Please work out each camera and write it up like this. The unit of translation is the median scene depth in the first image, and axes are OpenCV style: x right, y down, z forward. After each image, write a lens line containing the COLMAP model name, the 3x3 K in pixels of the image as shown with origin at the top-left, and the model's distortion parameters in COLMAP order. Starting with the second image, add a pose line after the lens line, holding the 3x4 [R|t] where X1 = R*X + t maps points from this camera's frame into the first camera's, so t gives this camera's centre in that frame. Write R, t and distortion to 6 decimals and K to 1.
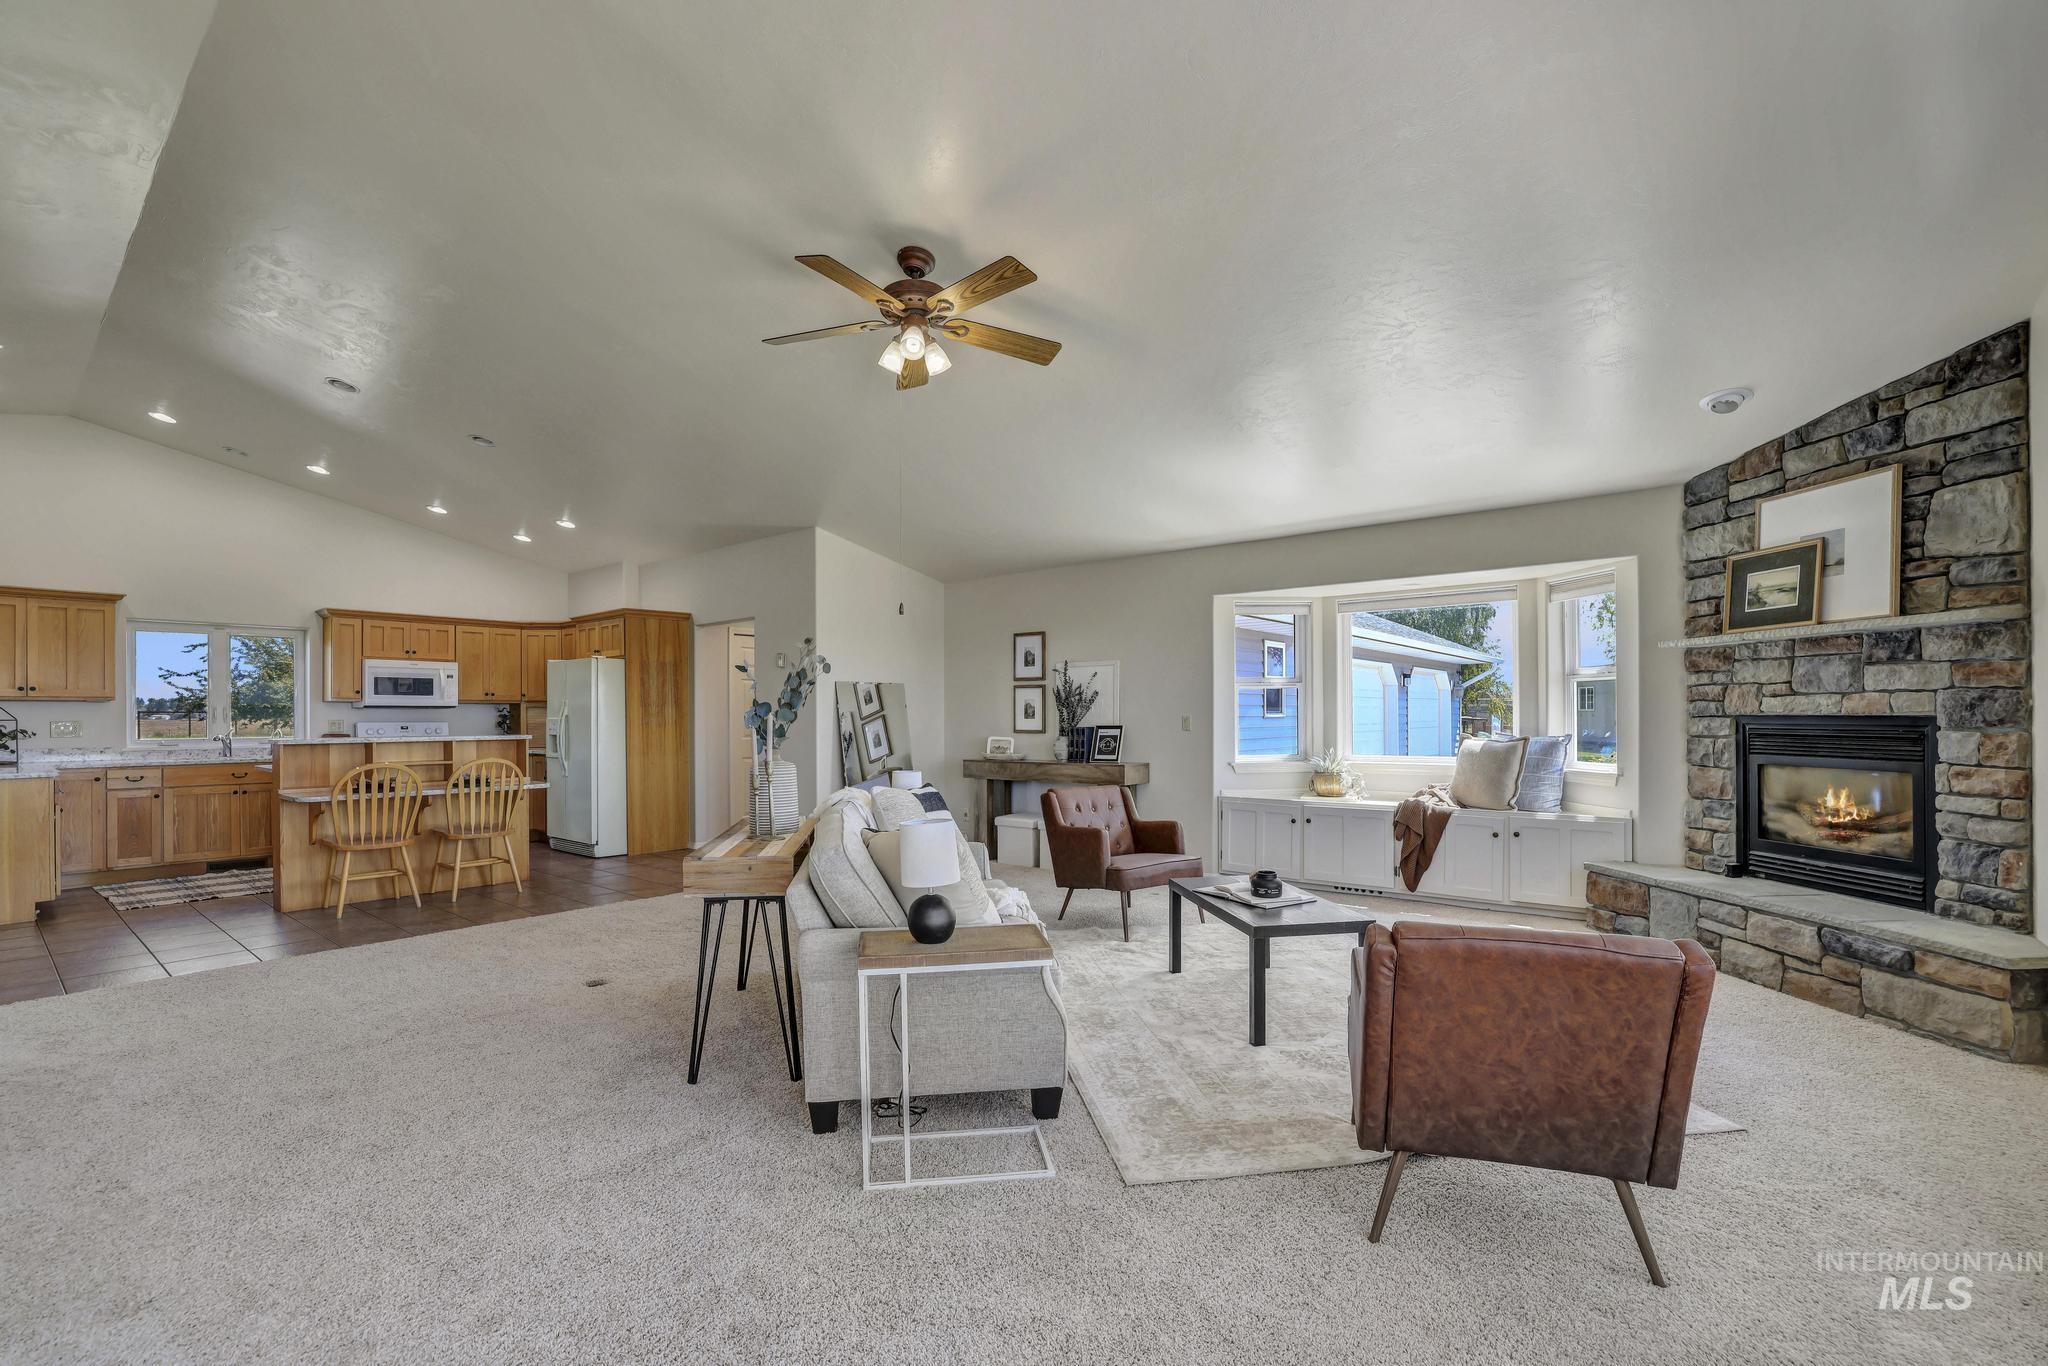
lens RADIAL K [[891.2, 0, 1000.5], [0, 891.2, 717.2], [0, 0, 1]] dist [-0.043737, 0.017091]
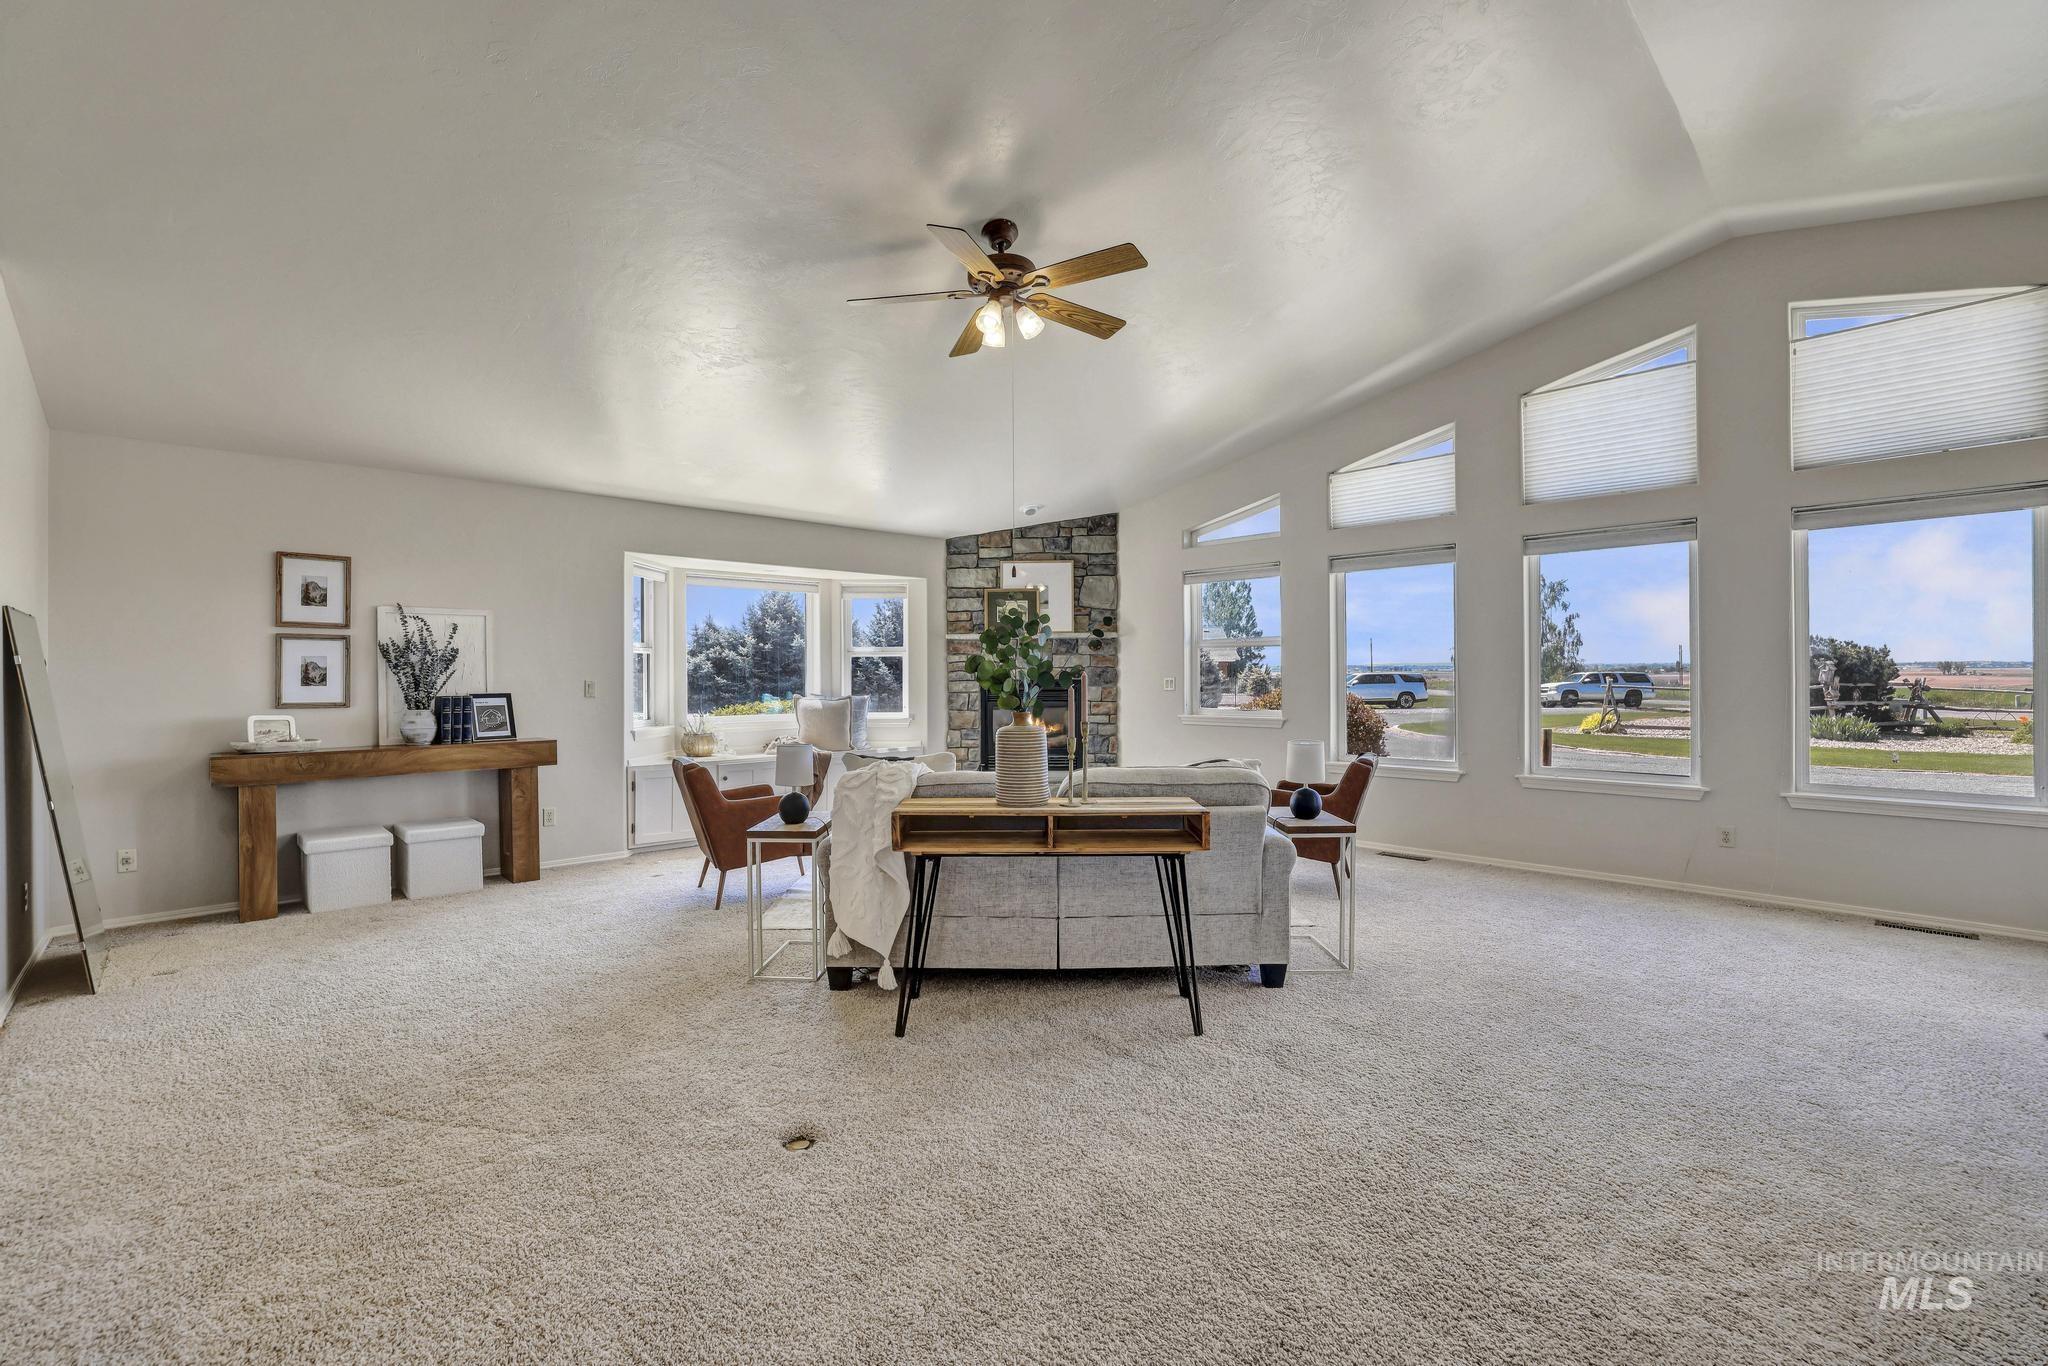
lens RADIAL K [[880.5, 0, 977.4], [0, 880.5, 675.8], [0, 0, 1]] dist [-0.046267, -0.000201]
pose [[0.146241, 0.005837, 0.989232, -0.692189], [0.005373, 0.999963, -0.006695, 0.001451], [-0.989234, 0.006294, 0.146204, 0.569354]]
